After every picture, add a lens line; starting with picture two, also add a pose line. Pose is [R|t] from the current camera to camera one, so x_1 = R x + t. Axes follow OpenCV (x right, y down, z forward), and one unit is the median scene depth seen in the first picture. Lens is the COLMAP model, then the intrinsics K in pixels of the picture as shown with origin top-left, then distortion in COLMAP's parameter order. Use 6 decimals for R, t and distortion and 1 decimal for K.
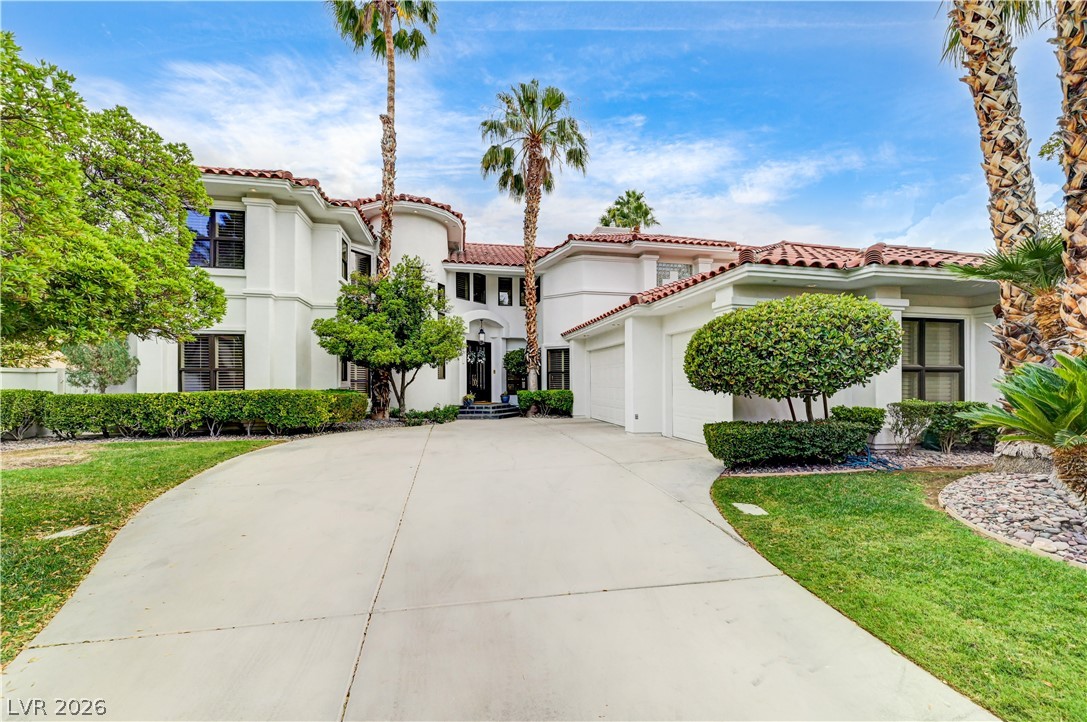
lens RADIAL K [[436.0, 0, 548.5], [0, 436.0, 374.6], [0, 0, 1]] dist [-0.004946, -0.000039]
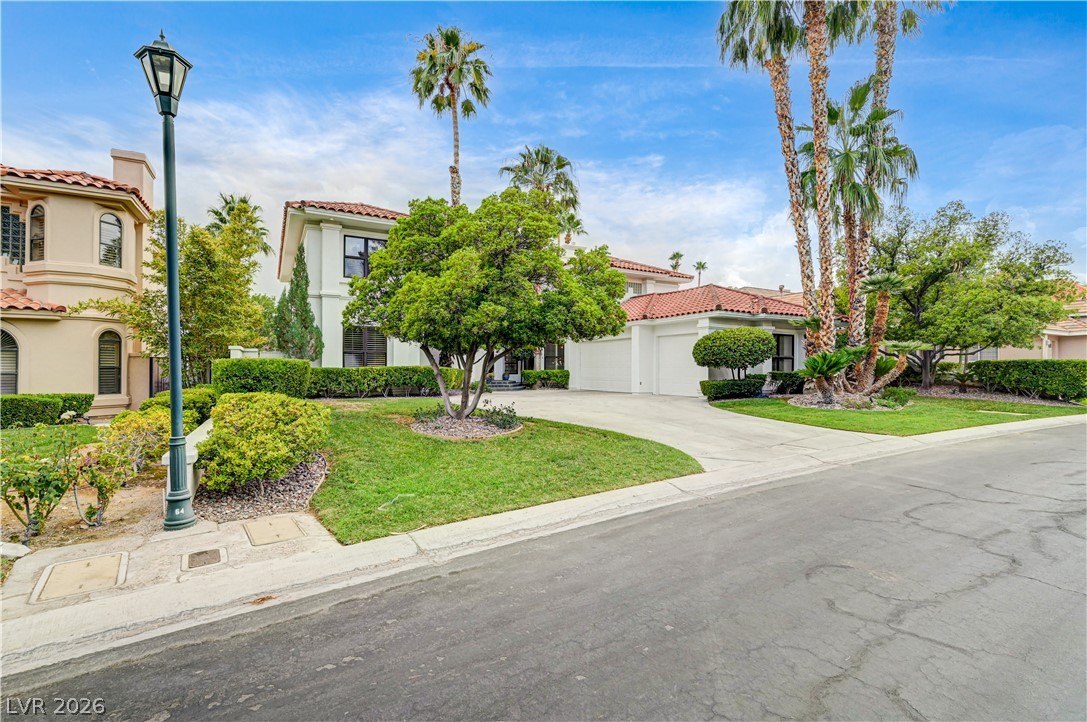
lens RADIAL K [[503.7, 0, 543.4], [0, 503.7, 360.3], [0, 0, 1]] dist [-0.007047, 0.000389]
pose [[0.952773, 0.010774, 0.303493, -1.132068], [-0.010628, 0.999941, -0.002135, 0.022155], [-0.303499, -0.001191, 0.952831, -1.150724]]
